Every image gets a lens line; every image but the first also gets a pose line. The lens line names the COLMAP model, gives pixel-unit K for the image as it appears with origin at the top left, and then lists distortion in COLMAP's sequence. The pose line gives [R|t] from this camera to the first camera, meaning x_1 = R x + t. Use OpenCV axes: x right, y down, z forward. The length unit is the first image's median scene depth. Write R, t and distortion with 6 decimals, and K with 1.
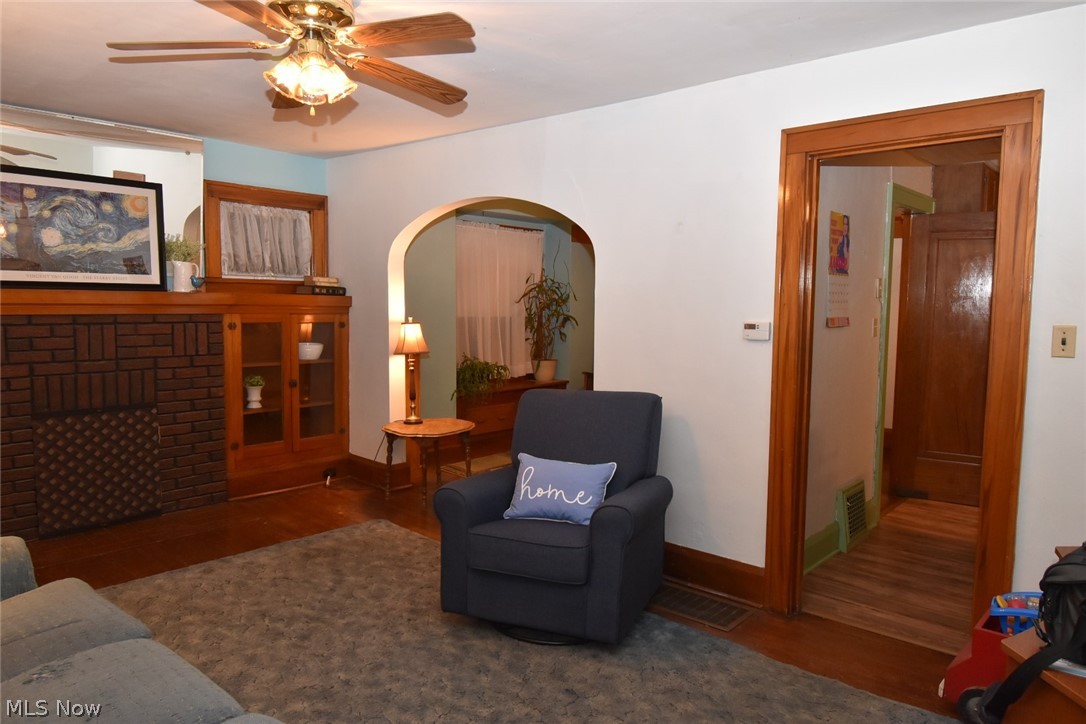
lens RADIAL K [[722.5, 0, 538.5], [0, 722.5, 363.5], [0, 0, 1]] dist [-0.001819, -0.003166]
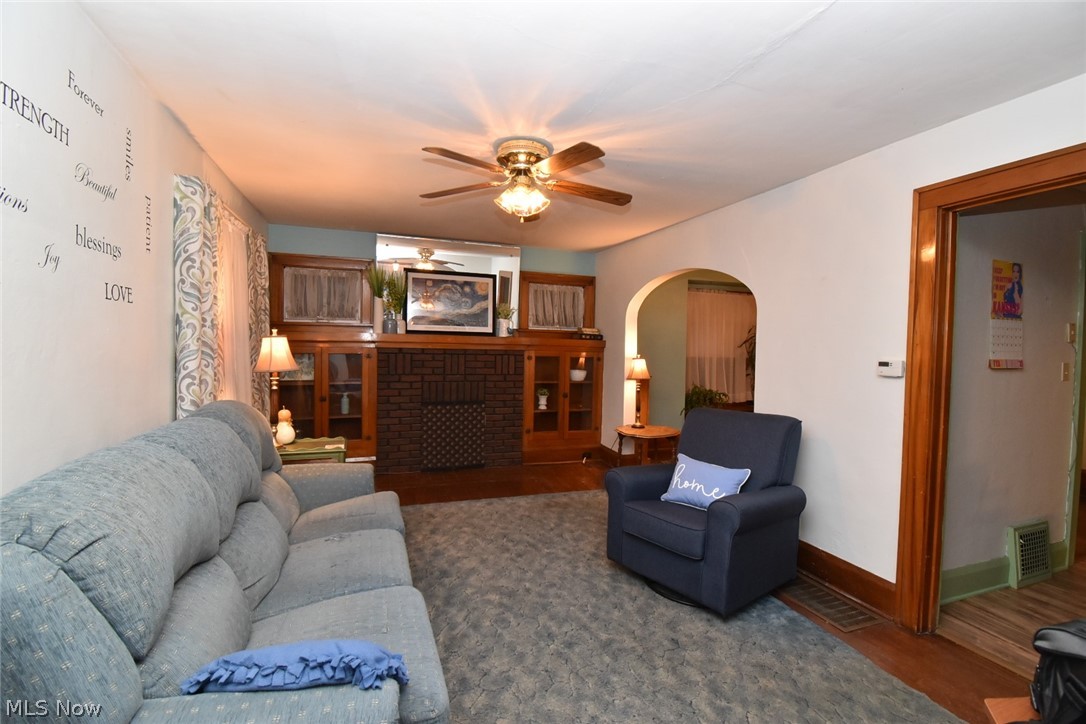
lens RADIAL K [[481.0, 0, 543.0], [0, 481.0, 362.0], [0, 0, 1]] dist [0.018608, -0.026148]
pose [[0.875482, 0.025184, -0.482594, 0.178958], [-0.053416, 0.997565, -0.044846, 0.007225], [0.480289, 0.065040, 0.874696, 0.077112]]
